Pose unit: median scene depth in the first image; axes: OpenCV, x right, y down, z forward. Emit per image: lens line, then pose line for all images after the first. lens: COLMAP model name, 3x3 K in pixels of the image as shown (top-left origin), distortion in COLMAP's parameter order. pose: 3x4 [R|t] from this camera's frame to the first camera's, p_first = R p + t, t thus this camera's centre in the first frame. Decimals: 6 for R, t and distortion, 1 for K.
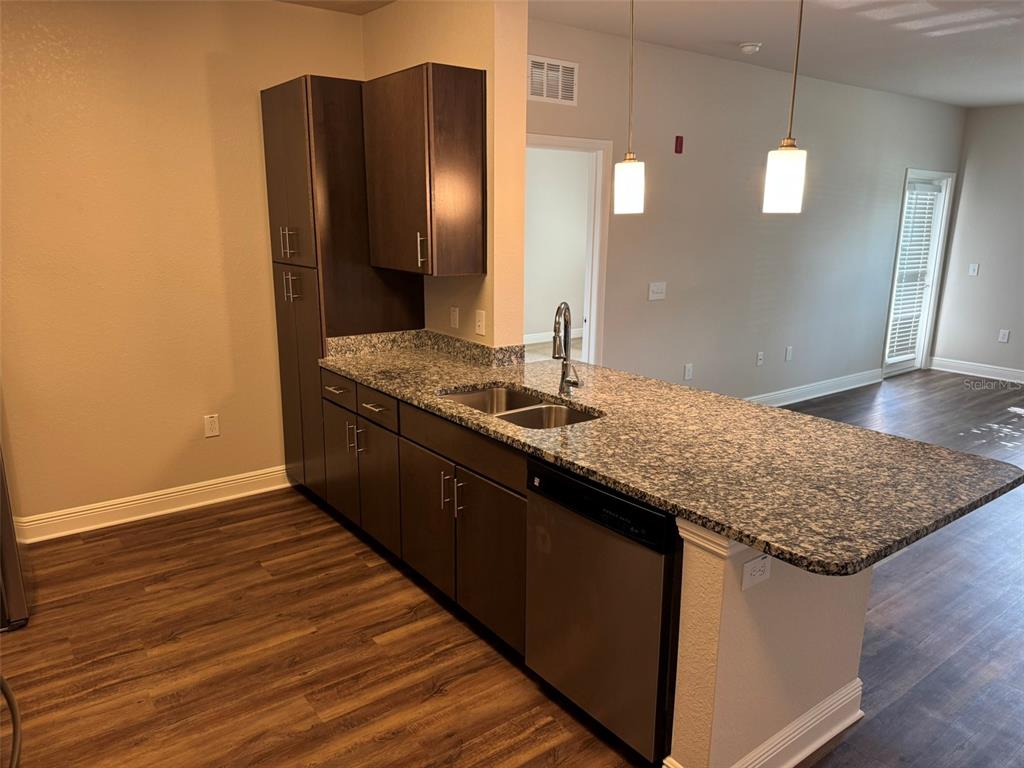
lens RADIAL K [[727.1, 0, 509.8], [0, 727.1, 386.4], [0, 0, 1]] dist [-0.007120, -0.009135]
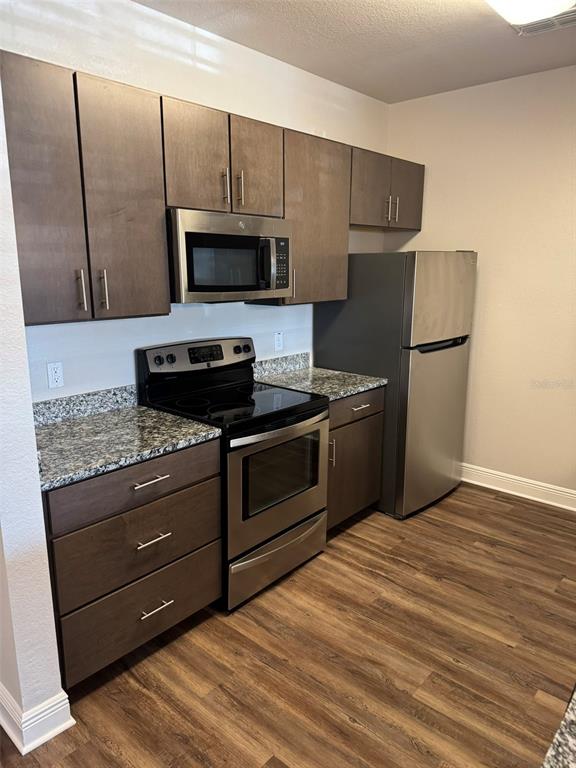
lens RADIAL K [[545.3, 0, 287.2], [0, 545.3, 383.1], [0, 0, 1]] dist [-0.007120, -0.009135]
pose [[0.206414, 0.207874, -0.956129, 0.366579], [-0.232991, 0.959507, 0.158309, -0.087740], [0.950320, 0.190093, 0.246488, 0.443312]]
